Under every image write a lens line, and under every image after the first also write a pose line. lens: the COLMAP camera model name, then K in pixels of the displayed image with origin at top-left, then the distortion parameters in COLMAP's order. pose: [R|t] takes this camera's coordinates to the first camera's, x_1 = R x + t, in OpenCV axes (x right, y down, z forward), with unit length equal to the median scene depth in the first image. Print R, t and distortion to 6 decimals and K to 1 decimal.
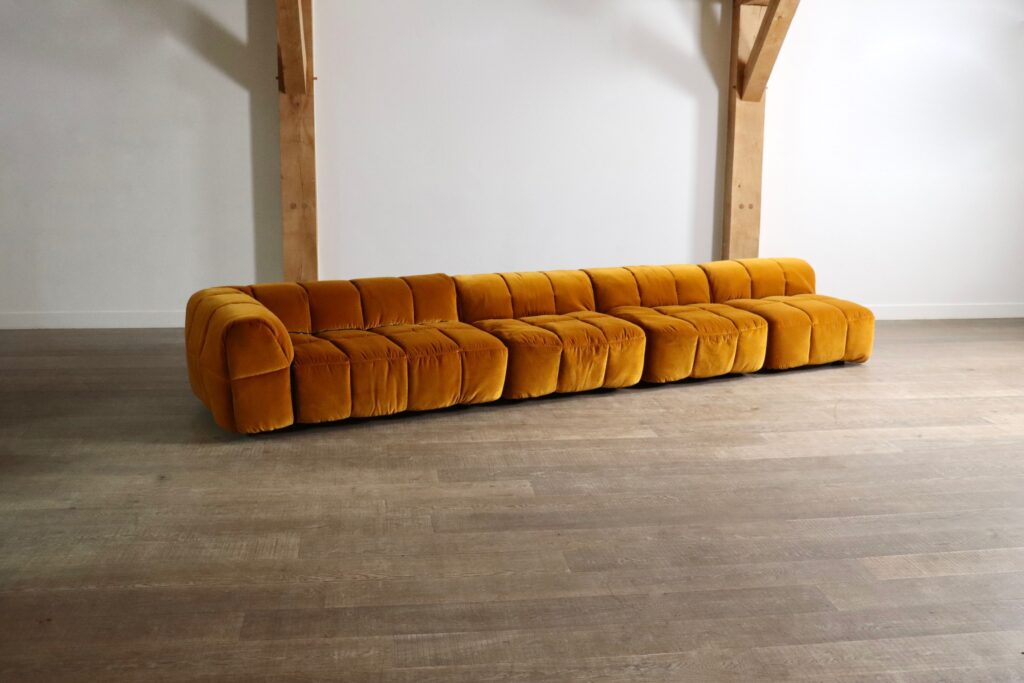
lens RADIAL K [[873.2, 0, 512.0], [0, 873.2, 341.5], [0, 0, 1]] dist [-0.093623, 0.109342]
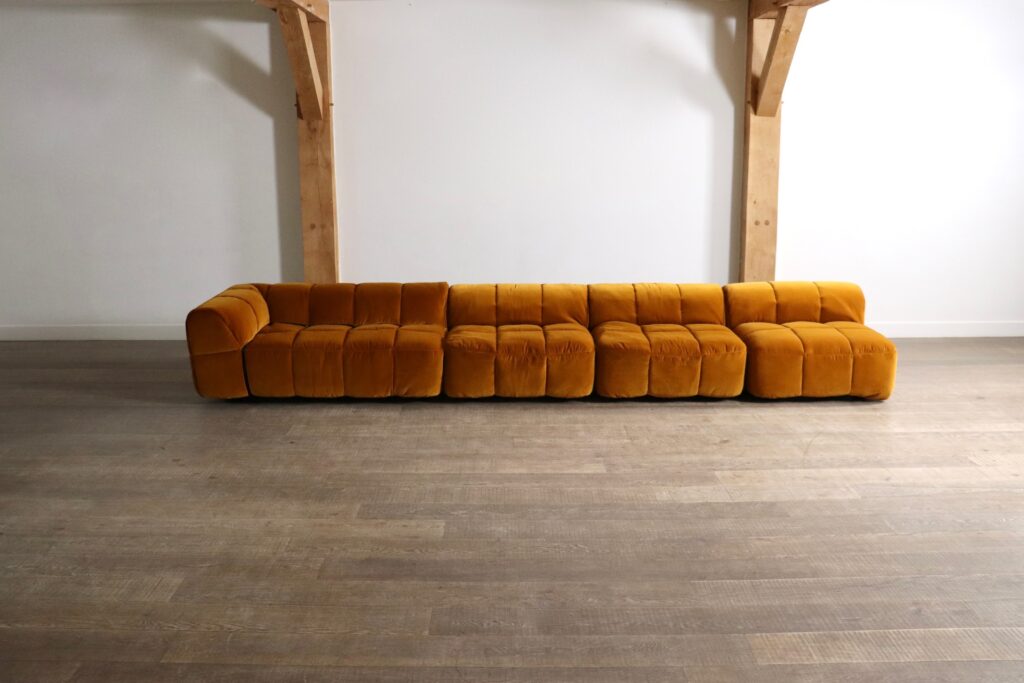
lens RADIAL K [[818.2, 0, 512.0], [0, 818.2, 341.5], [0, 0, 1]] dist [-0.119052, 0.113280]
pose [[0.992380, 0.010218, -0.122787, 0.180176], [-0.009474, 0.999933, 0.006640, -0.042772], [0.122846, -0.005426, 0.992411, 0.091521]]
